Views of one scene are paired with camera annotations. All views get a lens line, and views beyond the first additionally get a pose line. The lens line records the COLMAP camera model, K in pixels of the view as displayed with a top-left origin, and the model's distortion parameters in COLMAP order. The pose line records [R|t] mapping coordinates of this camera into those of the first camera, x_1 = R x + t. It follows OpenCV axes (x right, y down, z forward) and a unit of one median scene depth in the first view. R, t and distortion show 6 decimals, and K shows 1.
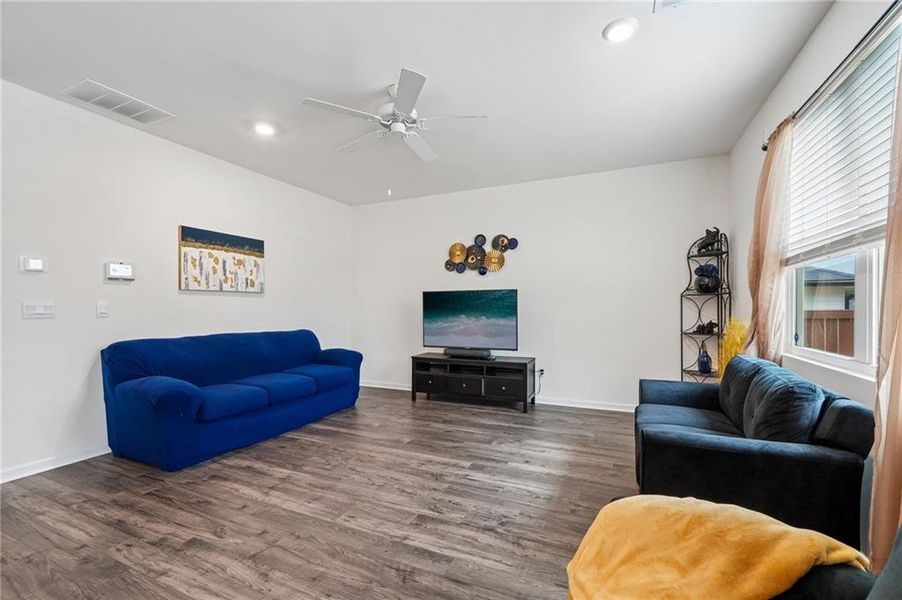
lens RADIAL K [[378.5, 0, 451.3], [0, 378.5, 307.9], [0, 0, 1]] dist [-0.002504, -0.000076]
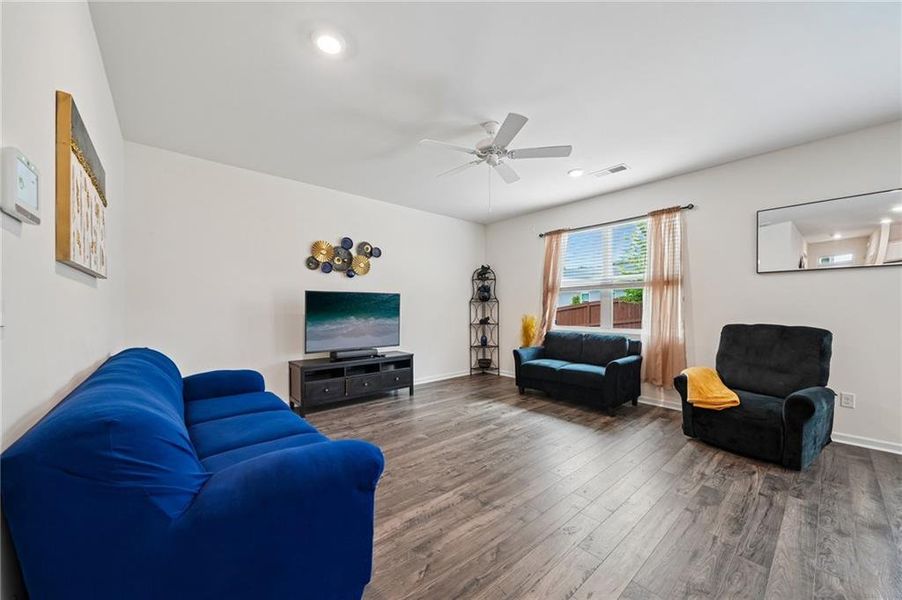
lens RADIAL K [[333.0, 0, 451.3], [0, 333.0, 309.4], [0, 0, 1]] dist [0.003381, 0.000099]
pose [[0.424757, 0.001362, 0.905306, -0.720613], [0.001226, 0.999997, -0.002080, 0.002434], [-0.905307, 0.001993, 0.424754, 0.422370]]
